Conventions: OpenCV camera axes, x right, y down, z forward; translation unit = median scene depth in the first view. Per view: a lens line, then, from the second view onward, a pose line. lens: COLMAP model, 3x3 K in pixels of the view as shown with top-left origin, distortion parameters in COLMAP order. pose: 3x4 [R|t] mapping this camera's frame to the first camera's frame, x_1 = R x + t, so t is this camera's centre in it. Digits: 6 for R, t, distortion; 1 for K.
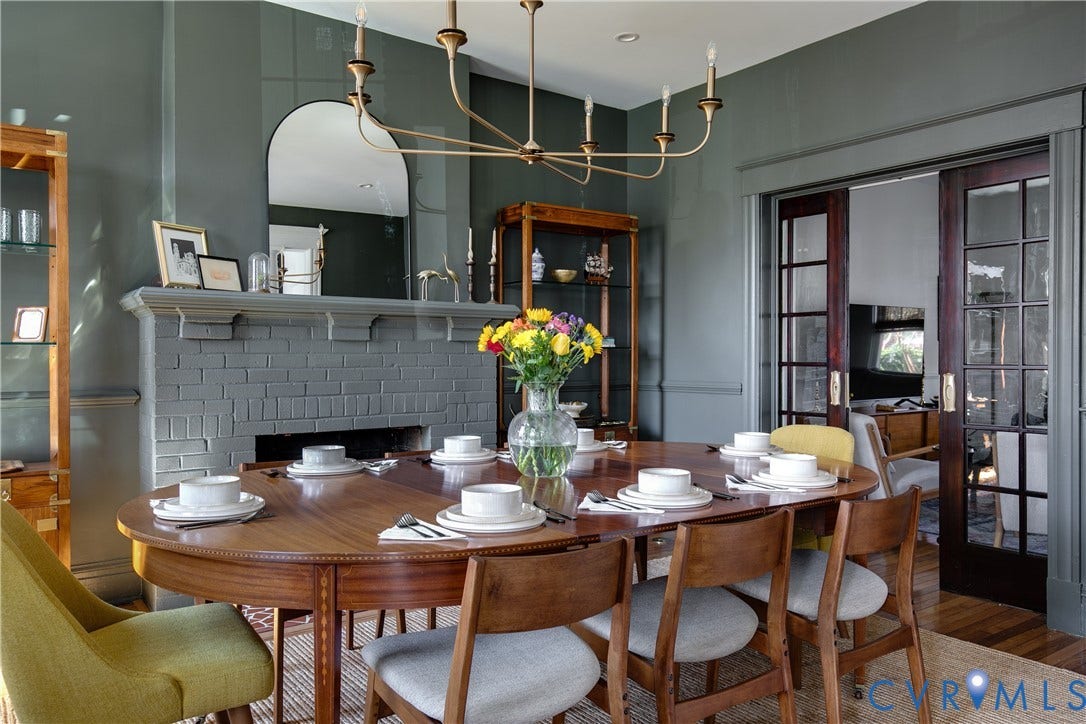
lens RADIAL K [[807.6, 0, 542.9], [0, 807.6, 358.5], [0, 0, 1]] dist [0.029342, 0.003688]
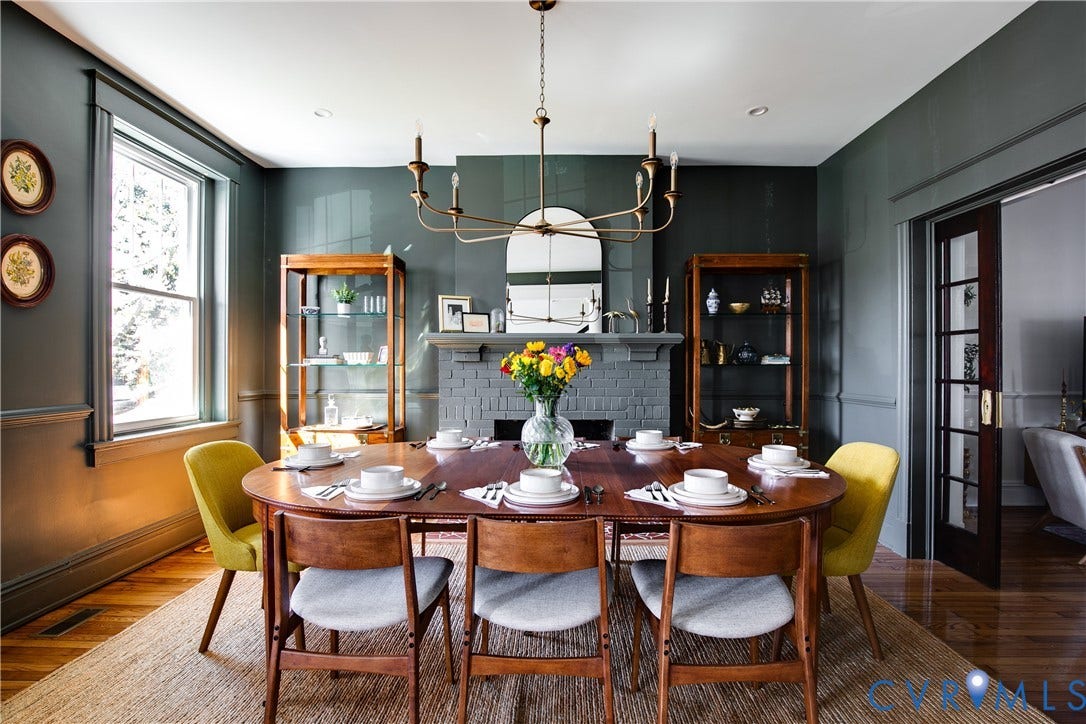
lens RADIAL K [[531.1, 0, 544.5], [0, 531.1, 364.8], [0, 0, 1]] dist [-0.019218, -0.000430]
pose [[0.794528, 0.000182, -0.607227, 0.316431], [-0.002400, 0.999993, -0.002841, -0.011378], [0.607223, 0.003714, 0.794523, 0.171305]]
